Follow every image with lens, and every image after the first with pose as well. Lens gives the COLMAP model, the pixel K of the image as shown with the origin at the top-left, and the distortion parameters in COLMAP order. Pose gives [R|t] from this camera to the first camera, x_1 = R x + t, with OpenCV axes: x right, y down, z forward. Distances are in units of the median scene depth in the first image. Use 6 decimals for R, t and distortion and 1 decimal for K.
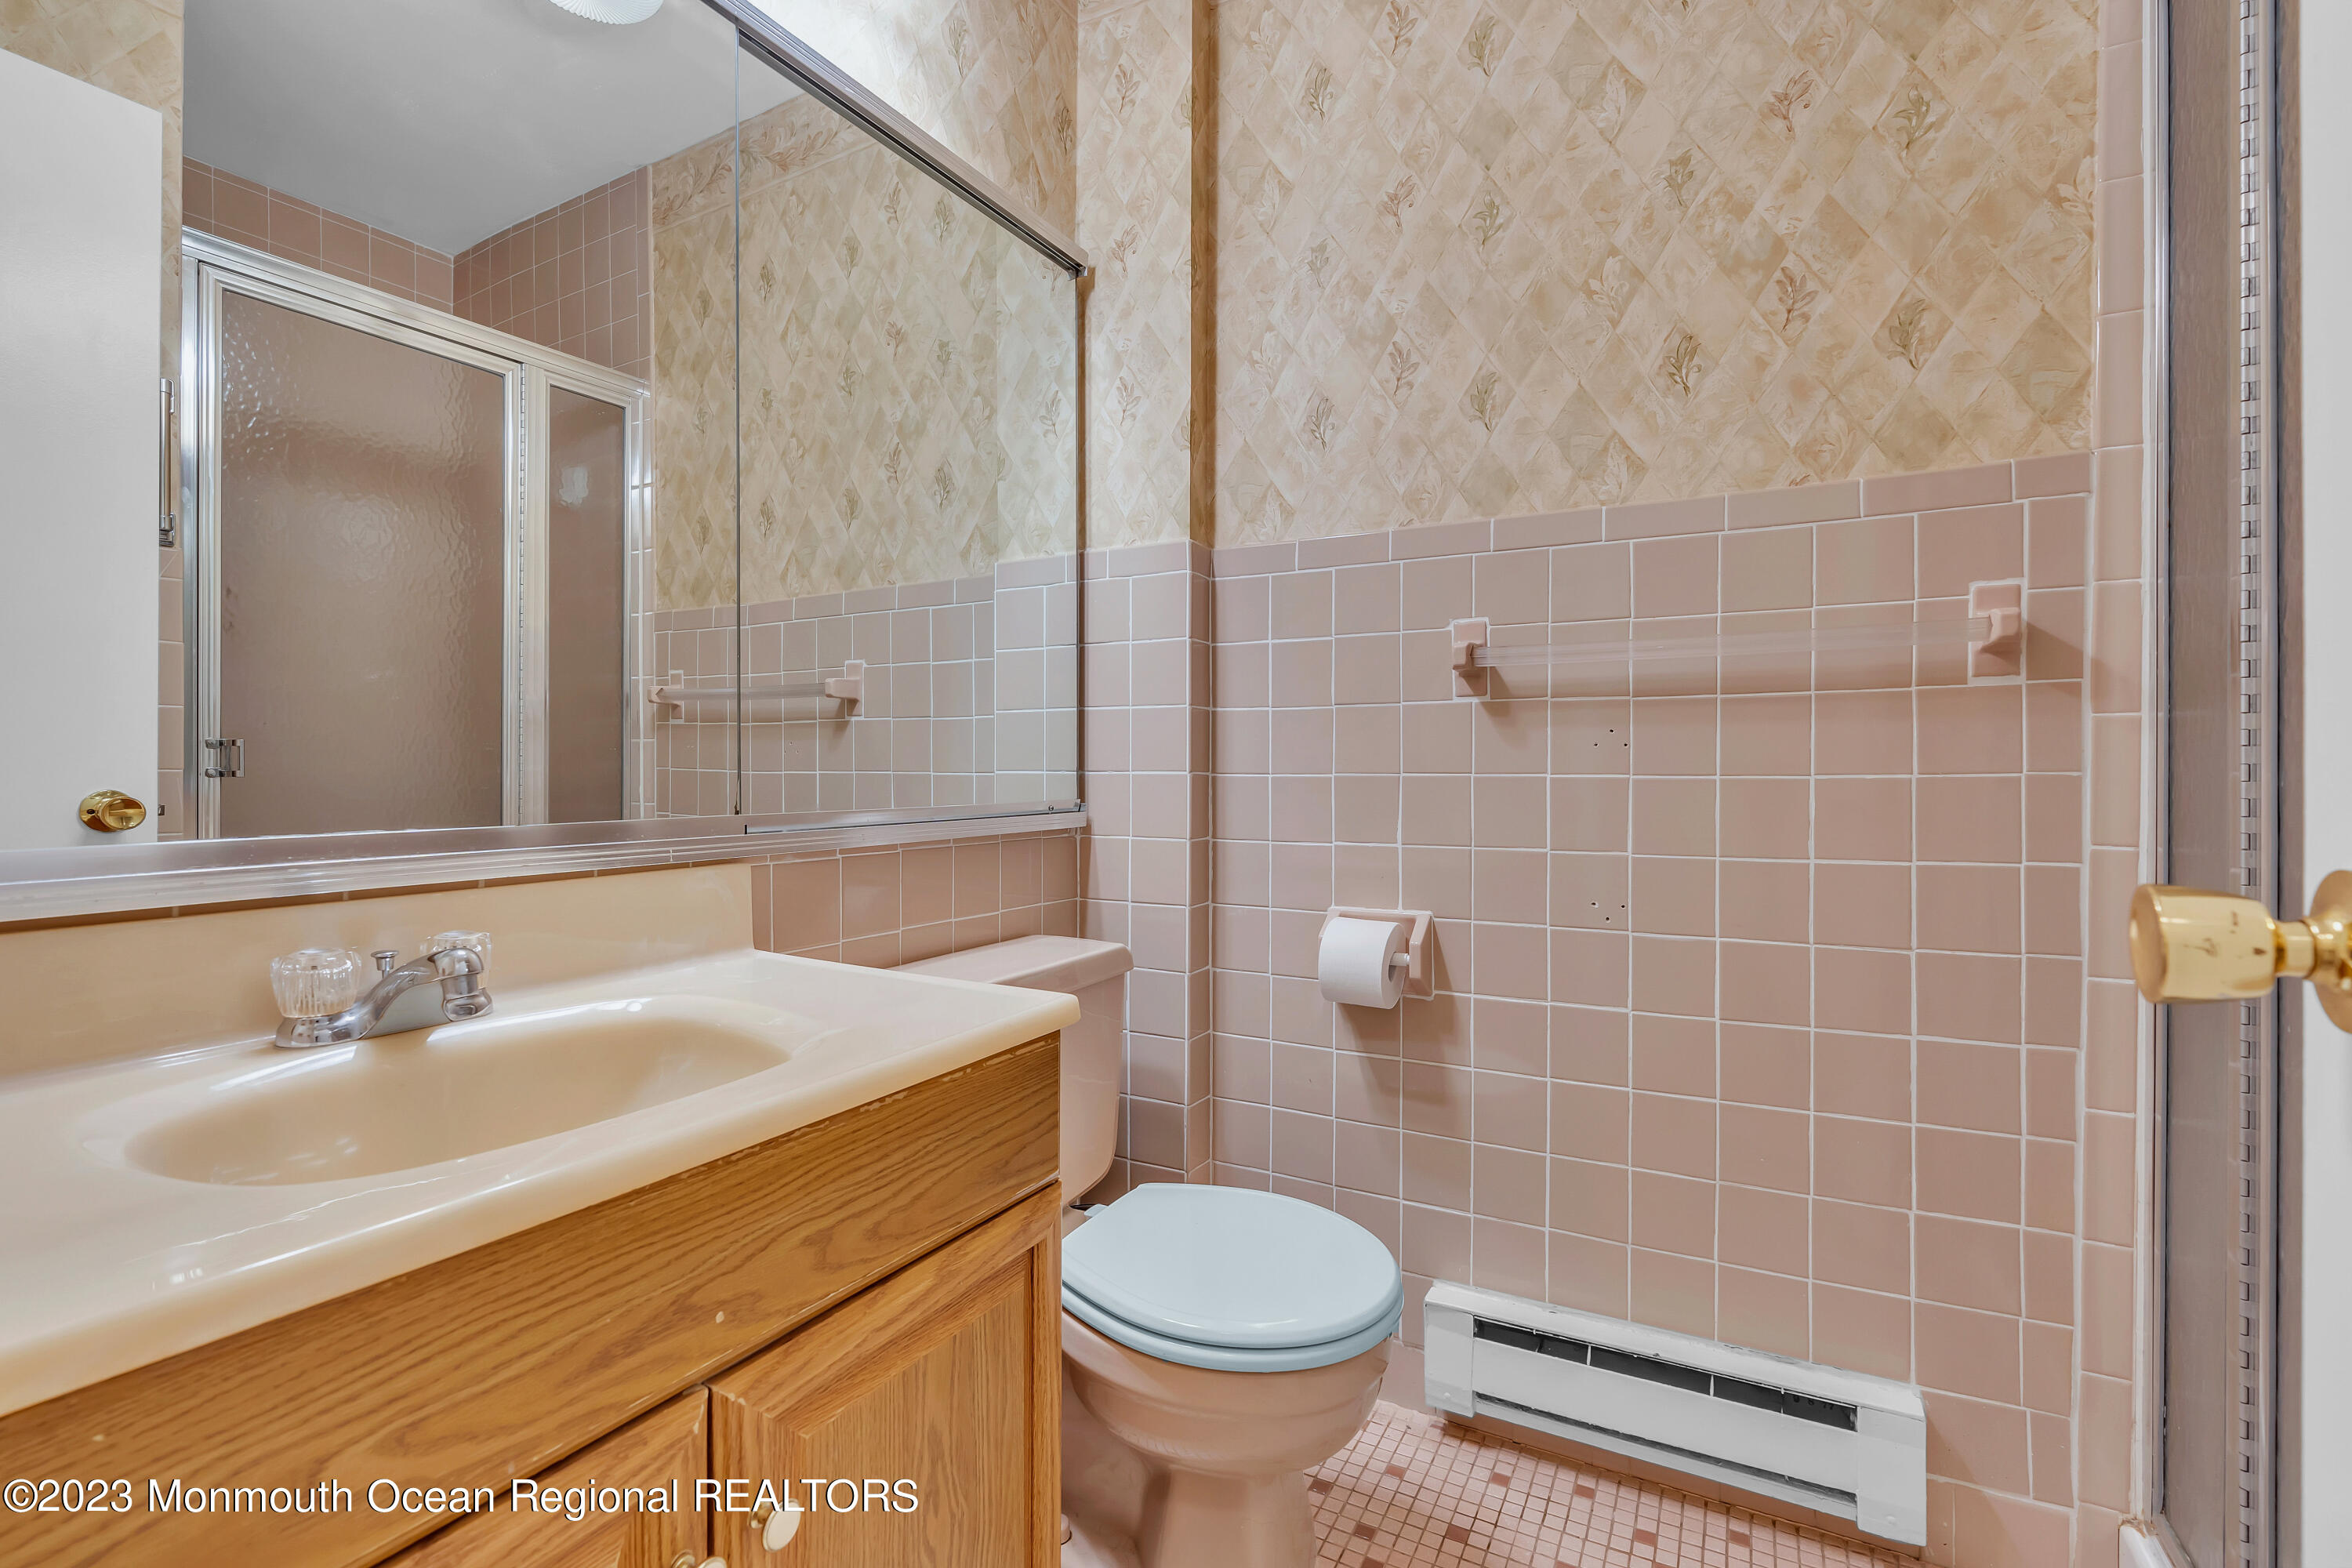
lens RADIAL K [[1073.7, 0, 1161.8], [0, 1073.7, 776.8], [0, 0, 1]] dist [-0.008483, 0.003338]
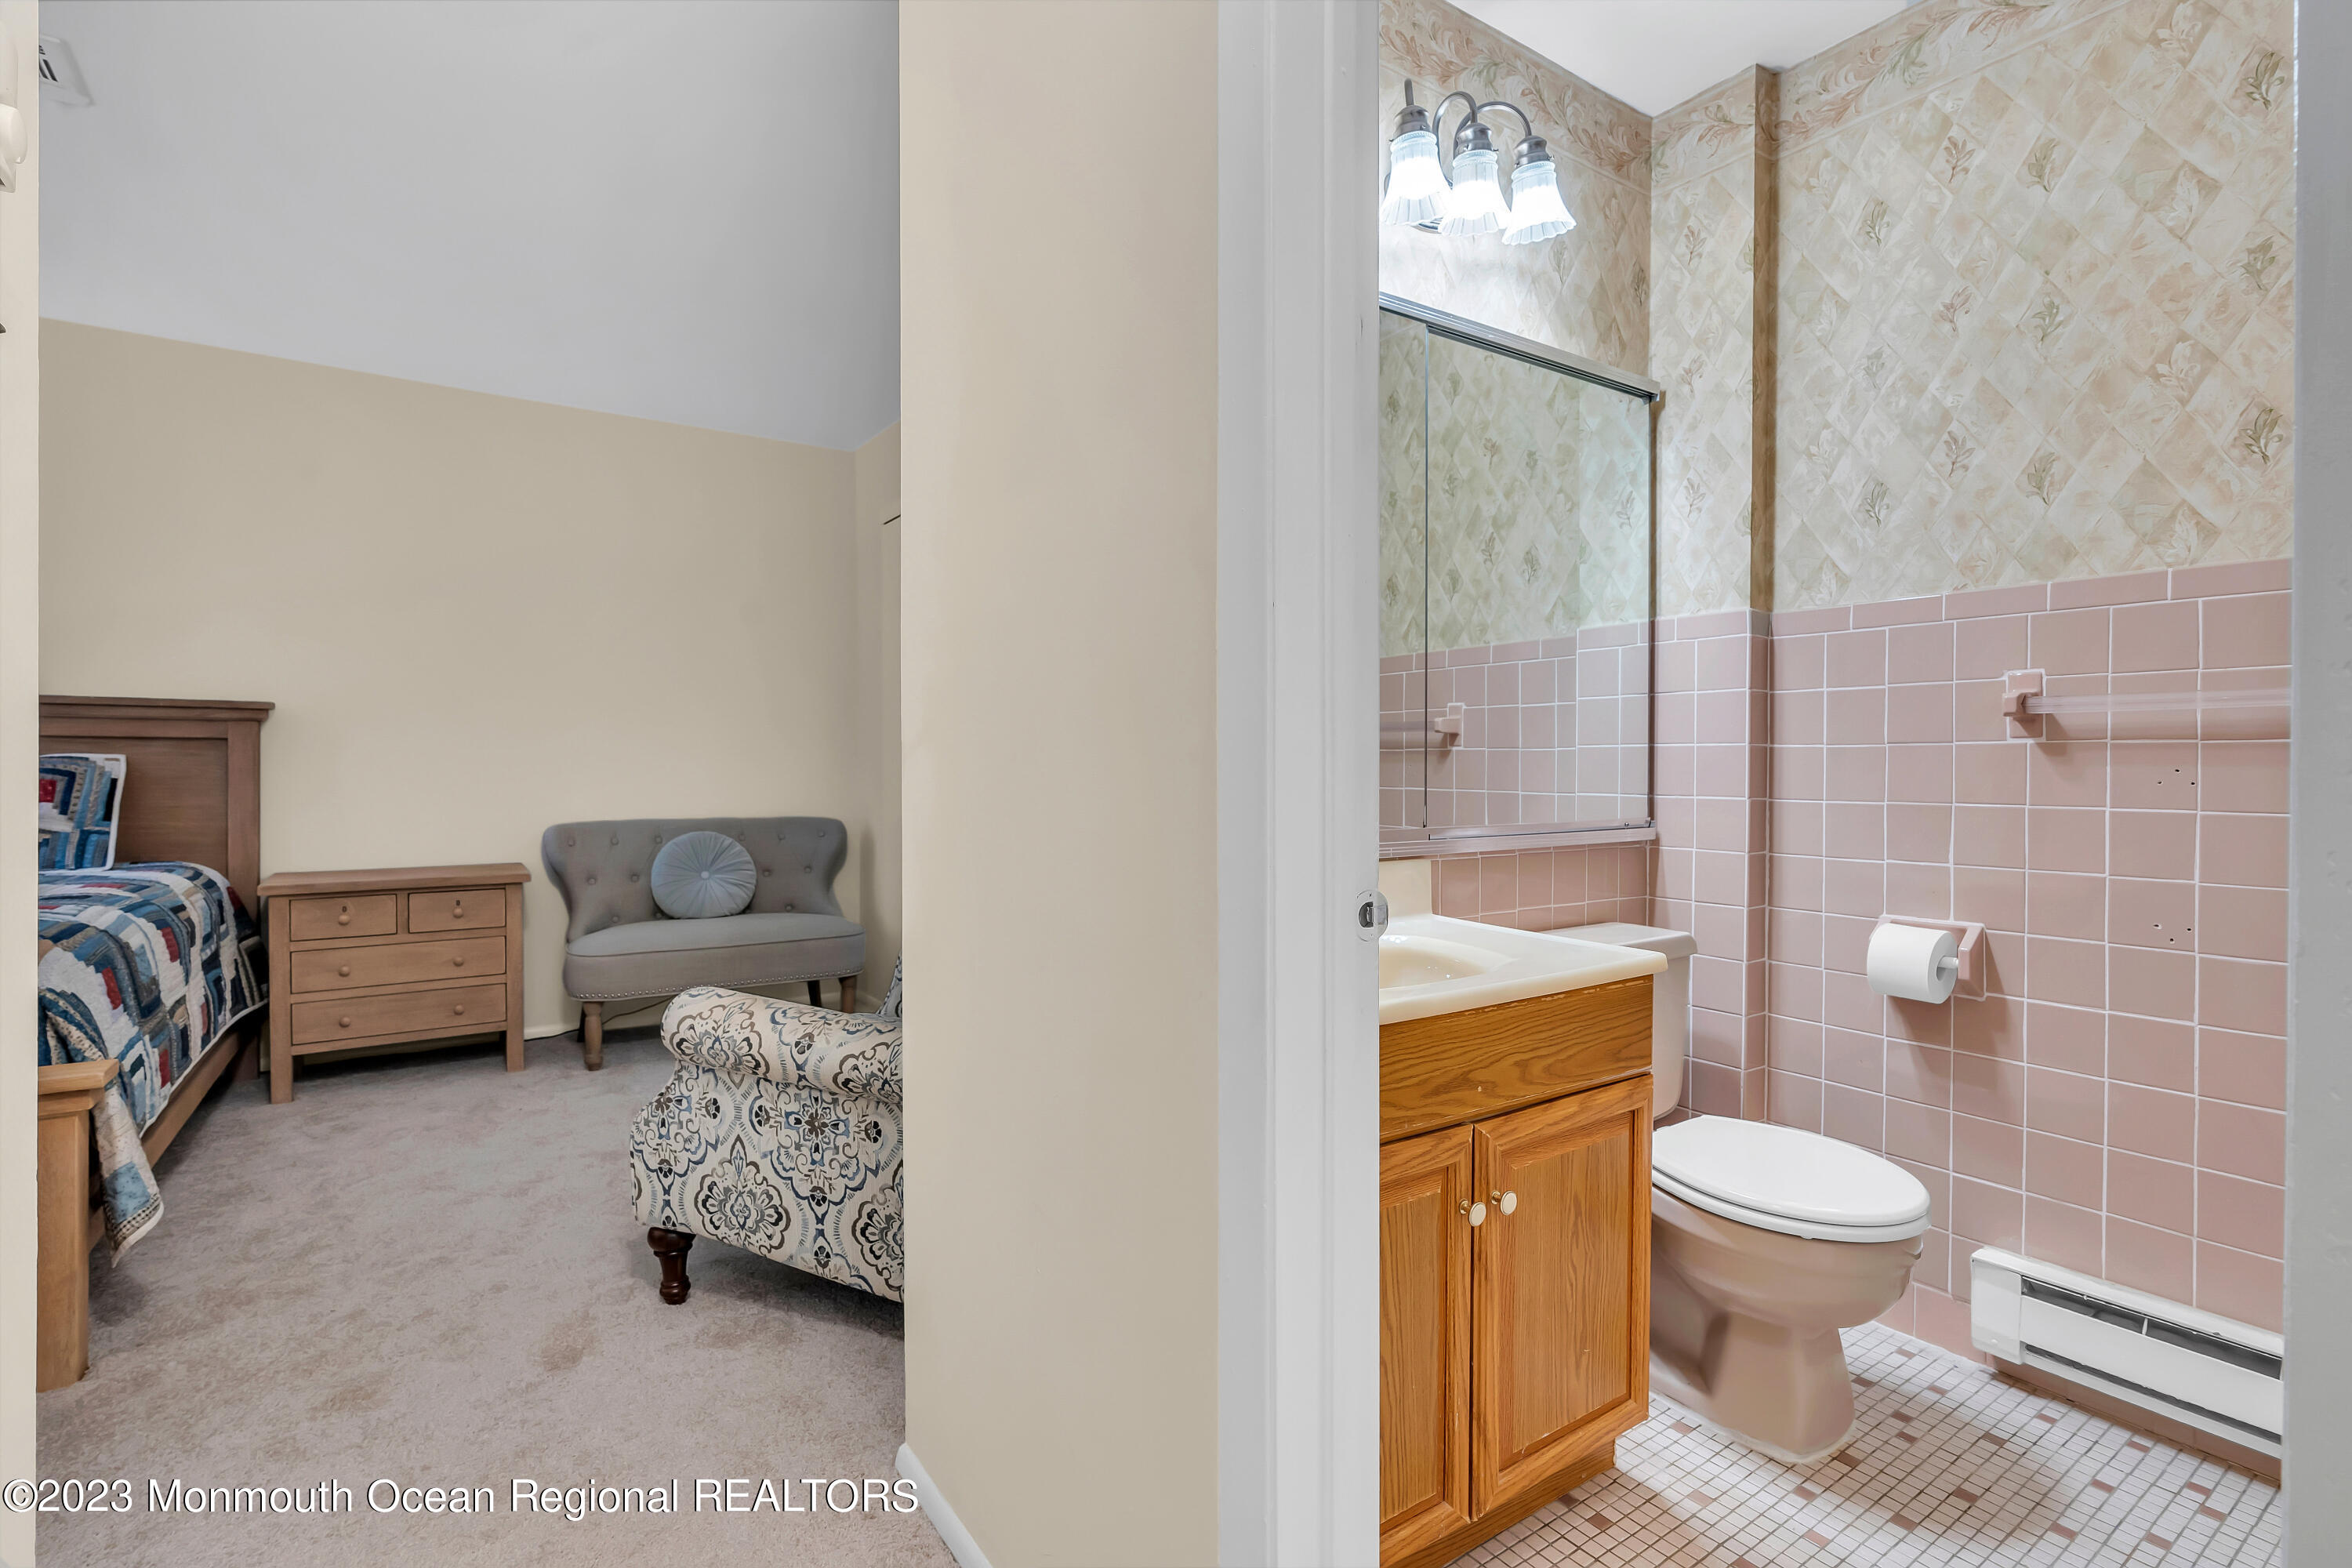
lens RADIAL K [[1073.7, 0, 1184.0], [0, 1073.7, 774.1], [0, 0, 1]] dist [-0.008483, 0.003338]
pose [[0.896785, 0.006619, -0.442417, -0.011877], [-0.006775, 0.999976, 0.001228, -0.031229], [0.442415, 0.001896, 0.896808, -0.414804]]
